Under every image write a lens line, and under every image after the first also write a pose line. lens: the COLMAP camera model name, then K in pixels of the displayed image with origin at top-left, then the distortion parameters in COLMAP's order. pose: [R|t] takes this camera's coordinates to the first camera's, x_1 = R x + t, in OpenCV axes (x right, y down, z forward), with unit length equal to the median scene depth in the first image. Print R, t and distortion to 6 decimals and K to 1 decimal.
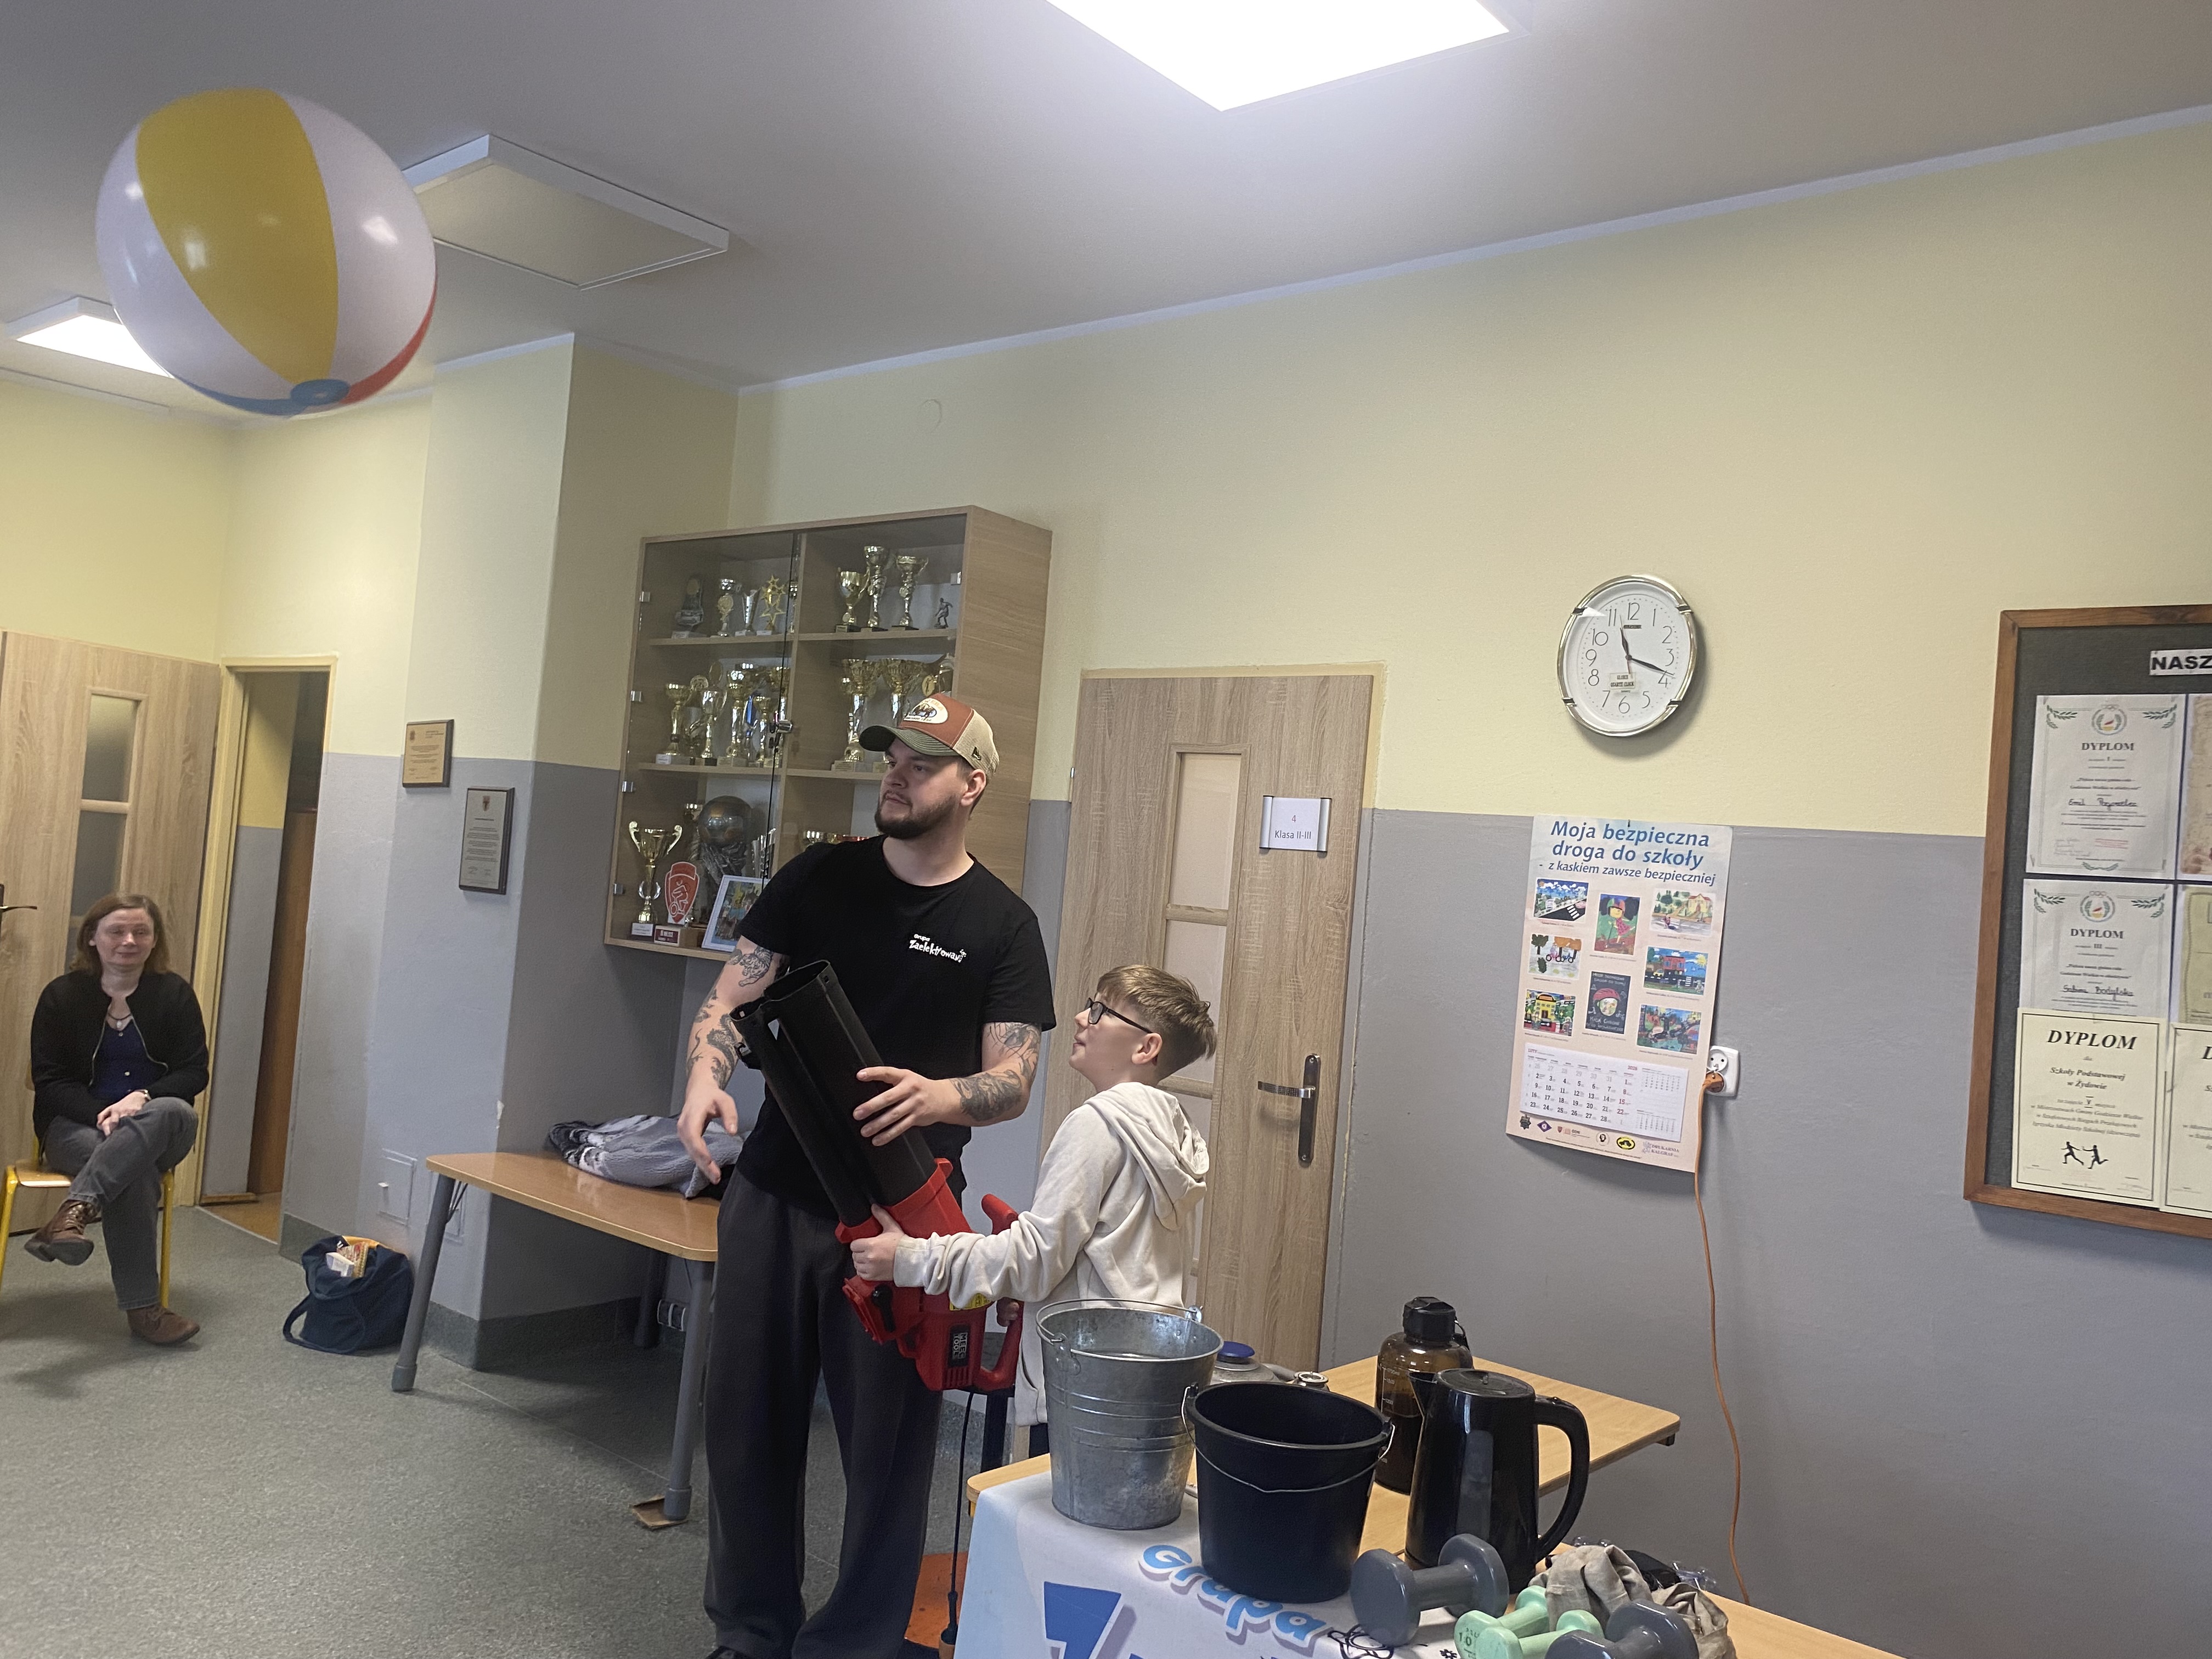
lens RADIAL K [[1669.7, 0, 1106.0], [0, 1669.7, 830.8], [0, 0, 1]] dist [0.036423, -0.044075]
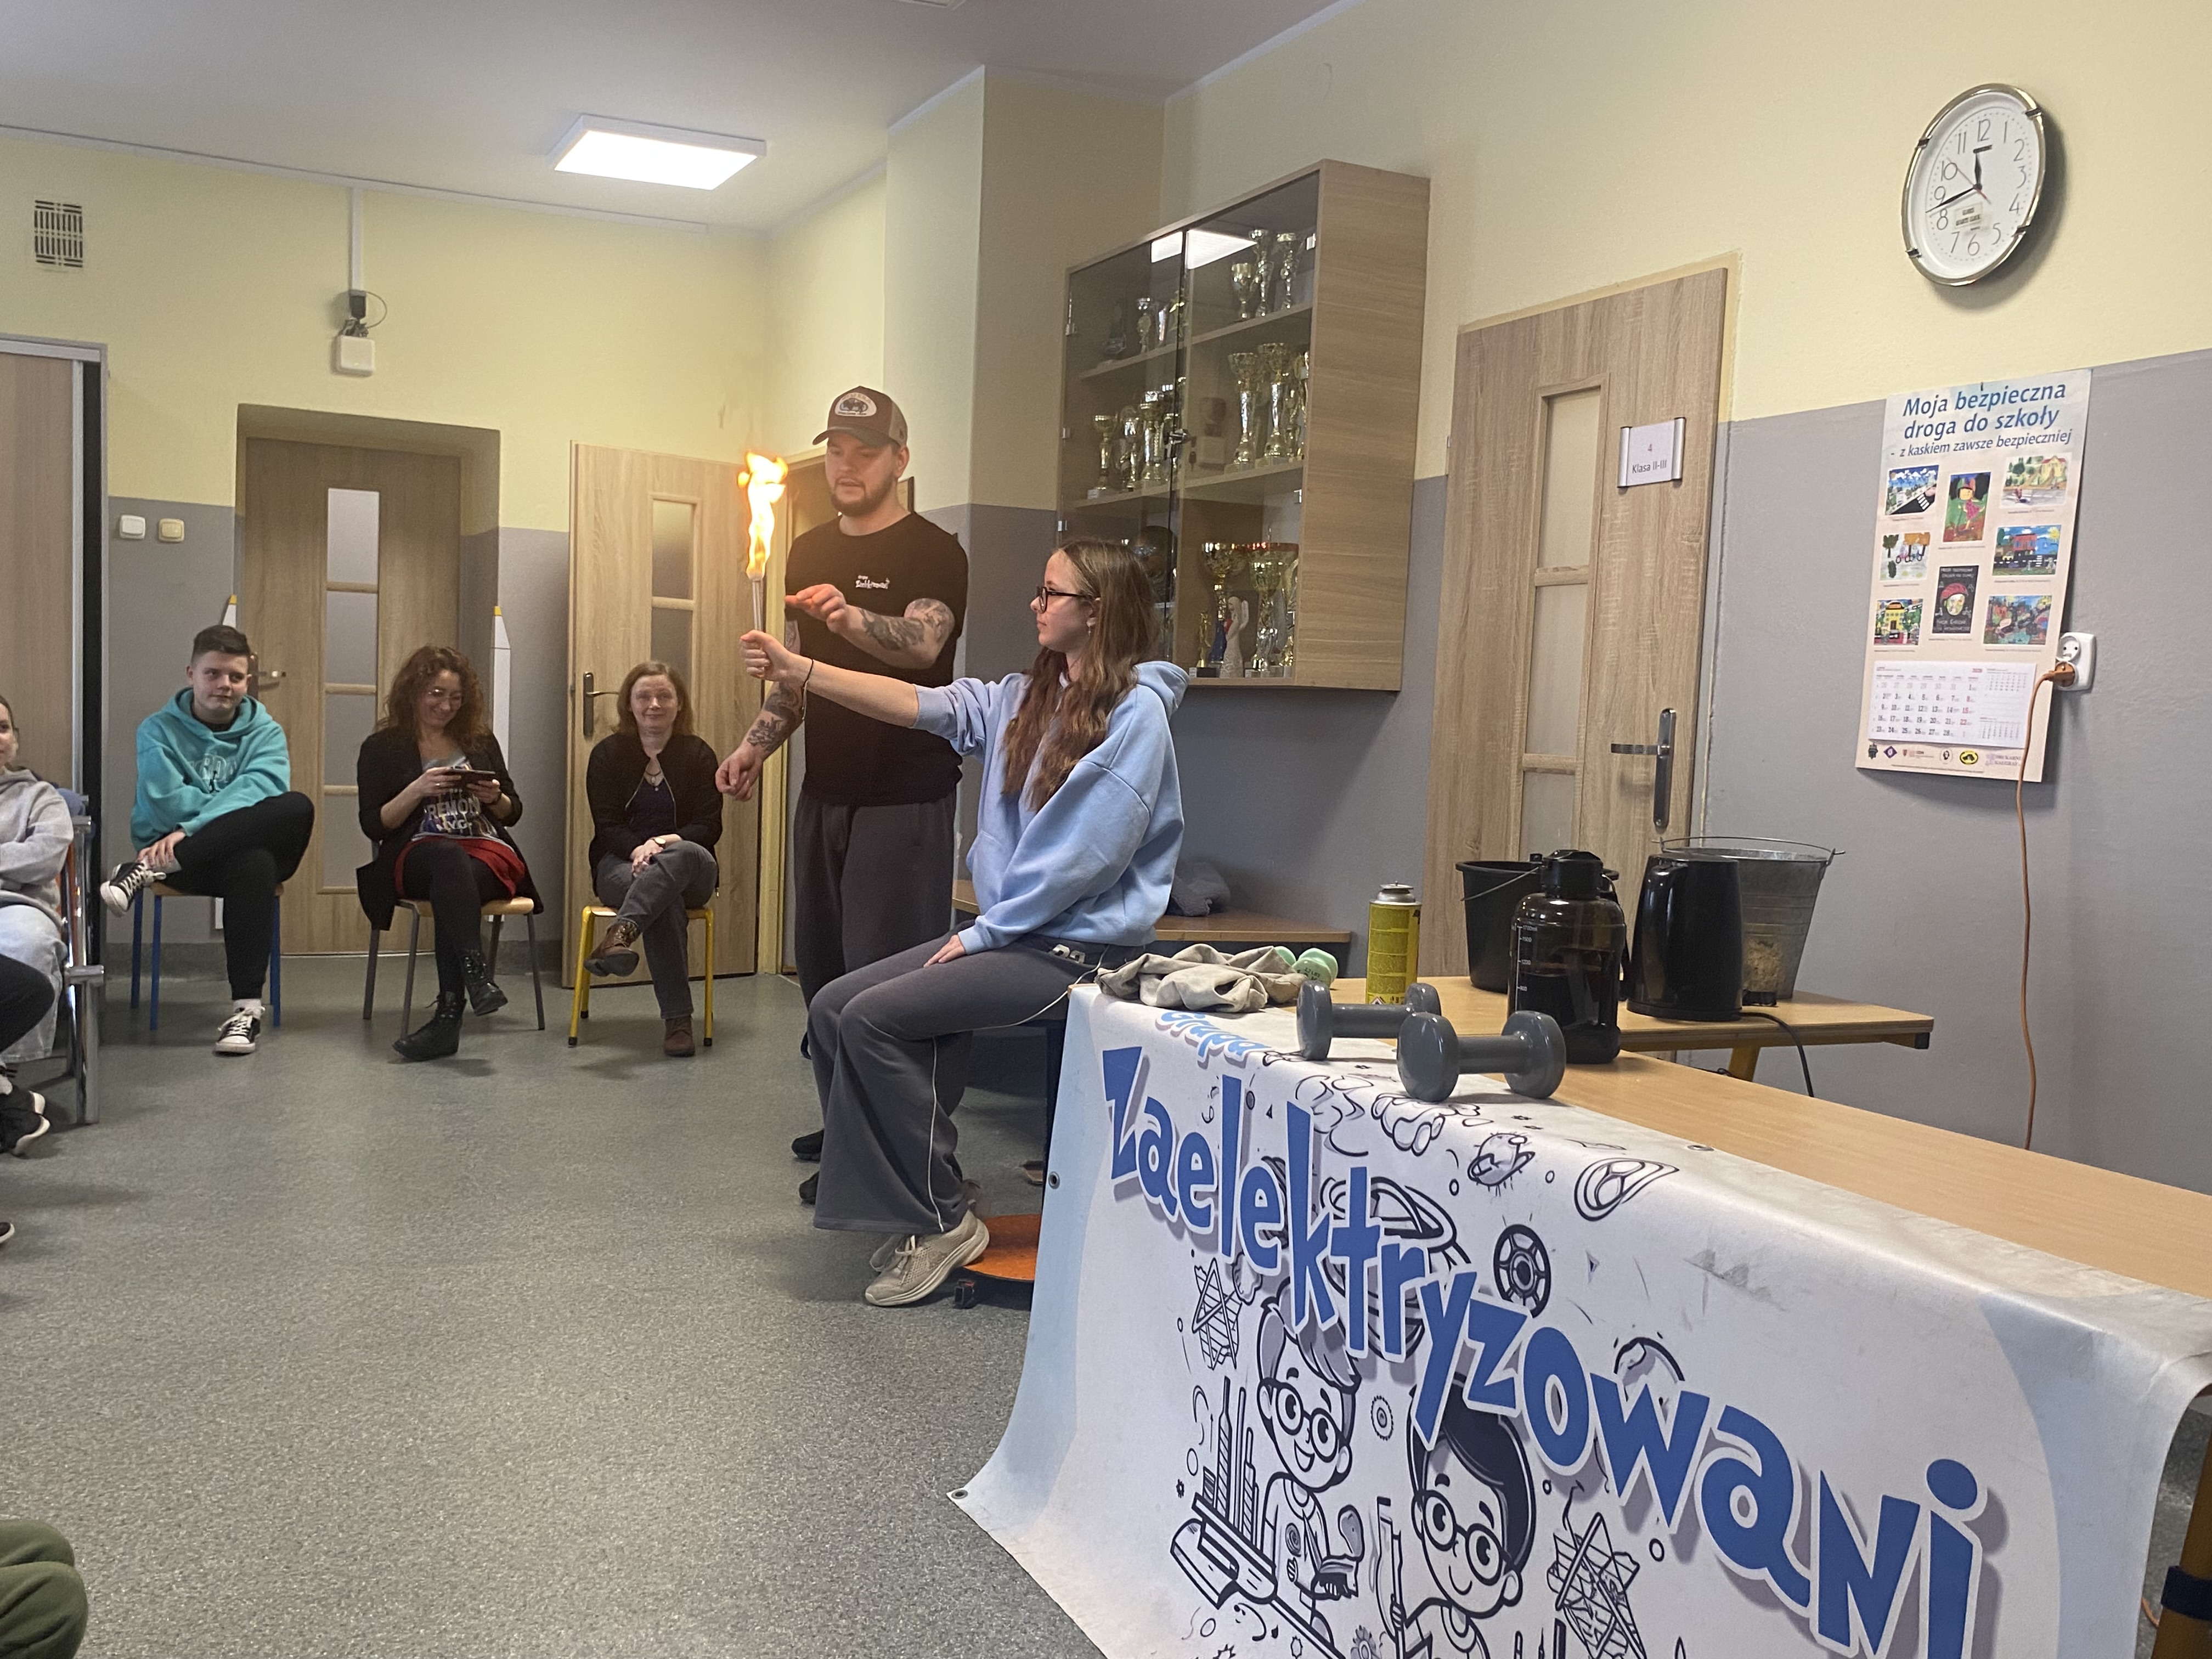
lens RADIAL K [[1928.2, 0, 1090.2], [0, 1928.2, 864.4], [0, 0, 1]] dist [0.116746, -0.314229]
pose [[0.913164, -0.016246, -0.407268, 0.290409], [0.048563, 0.996424, 0.069137, 0.142717], [0.404688, -0.082912, 0.910688, -0.095360]]
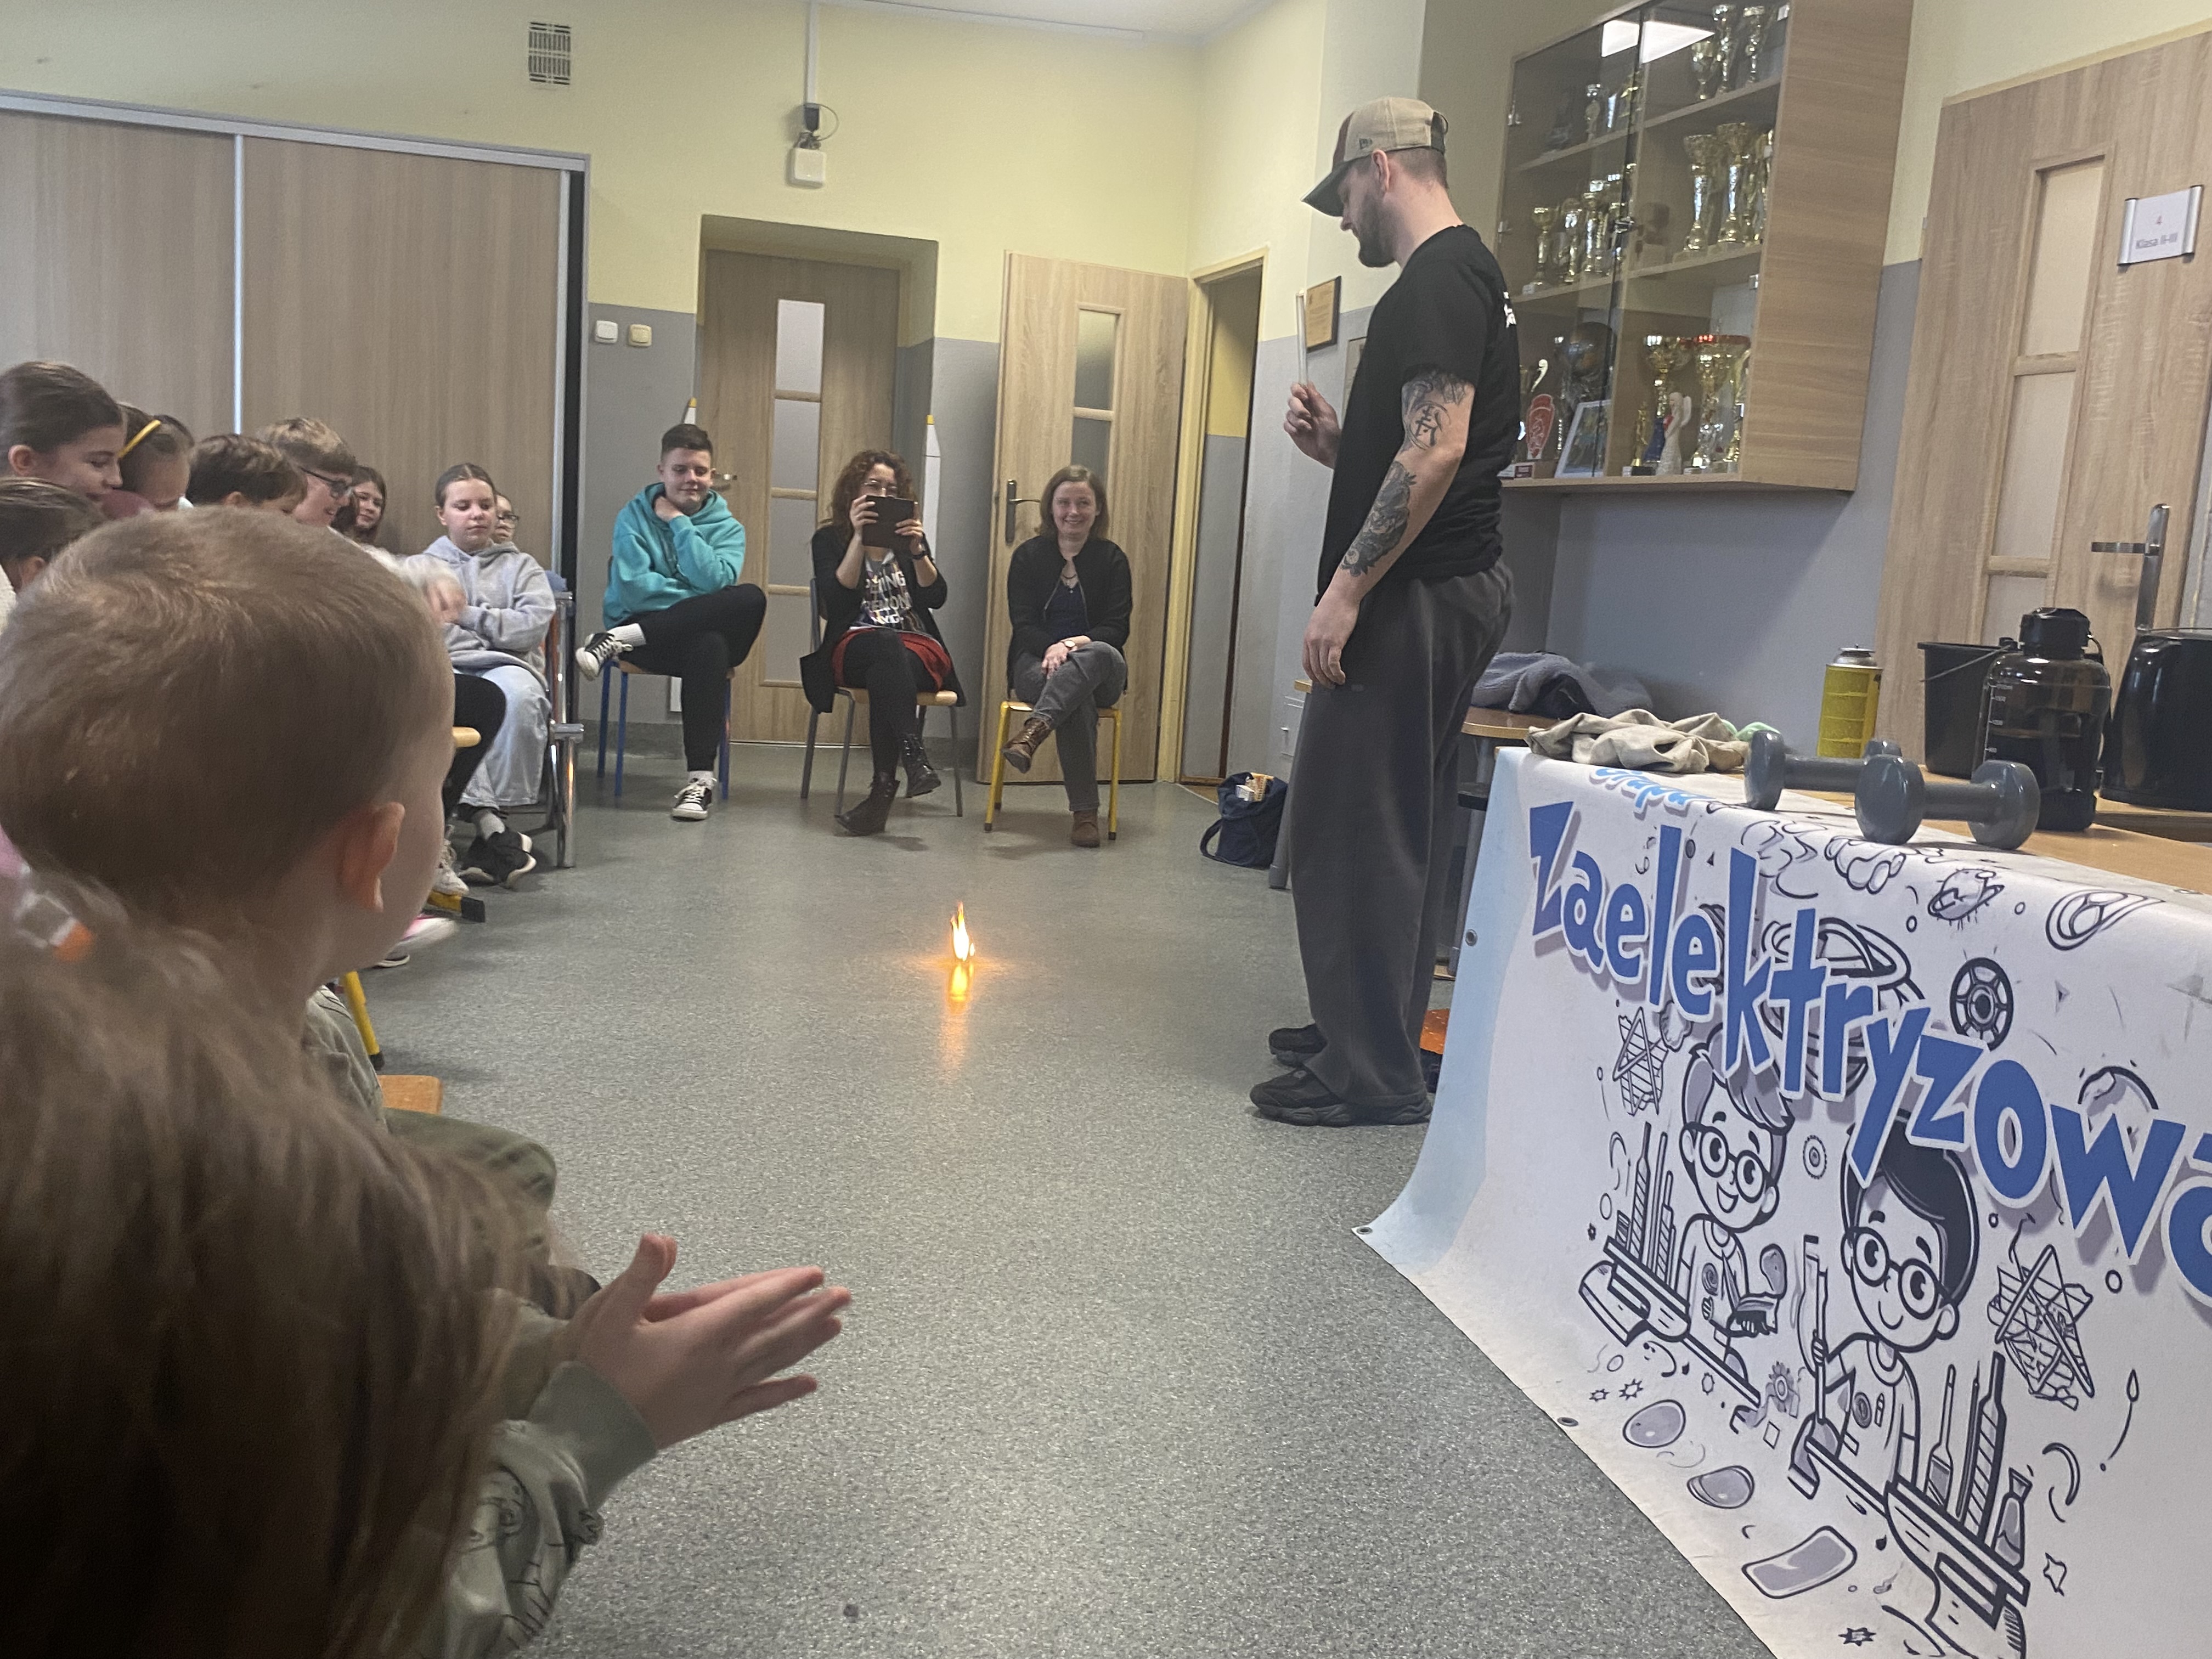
lens RADIAL K [[1946.3, 0, 1088.0], [0, 1946.3, 820.0], [0, 0, 1]] dist [0.009874, -0.010987]
pose [[0.814161, 0.051581, -0.578344, 0.284387], [0.021026, 0.992774, 0.118142, 0.180370], [0.580259, -0.108346, 0.807193, -0.127031]]
